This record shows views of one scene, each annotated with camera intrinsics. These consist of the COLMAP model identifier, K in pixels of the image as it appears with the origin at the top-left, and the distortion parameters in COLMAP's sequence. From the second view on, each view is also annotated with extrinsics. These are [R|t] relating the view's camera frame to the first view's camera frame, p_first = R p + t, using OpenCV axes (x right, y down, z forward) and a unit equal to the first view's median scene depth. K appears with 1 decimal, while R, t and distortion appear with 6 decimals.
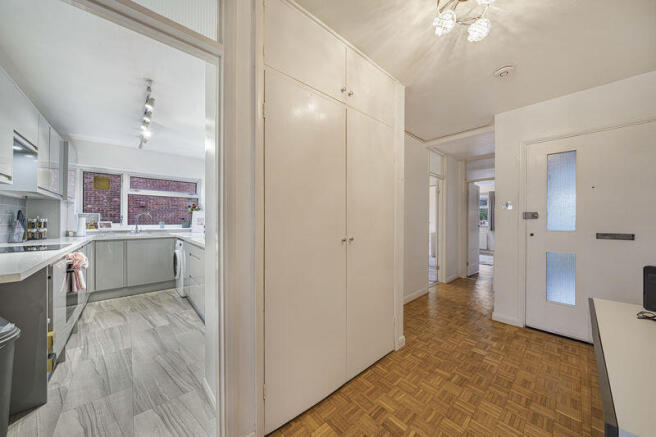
lens RADIAL K [[222.9, 0, 329.3], [0, 222.9, 220.1], [0, 0, 1]] dist [-0.001374, -0.000268]
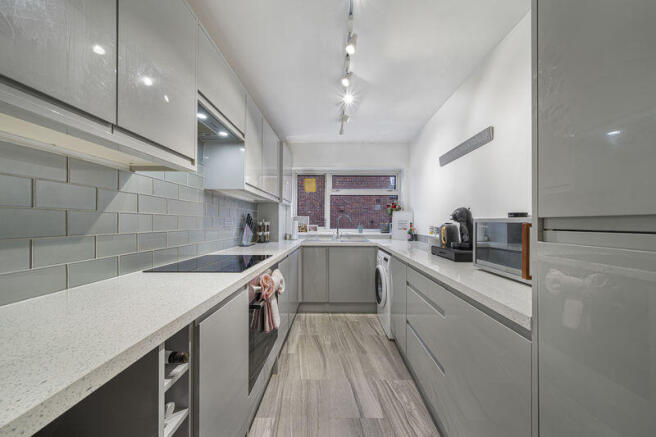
lens RADIAL K [[222.9, 0, 329.3], [0, 222.9, 220.1], [0, 0, 1]] dist [-0.001374, -0.000268]
pose [[0.731310, -0.005657, -0.682022, -0.332337], [-0.002645, 0.999935, -0.011131, -0.003757], [0.682040, 0.009944, 0.731247, 0.384313]]
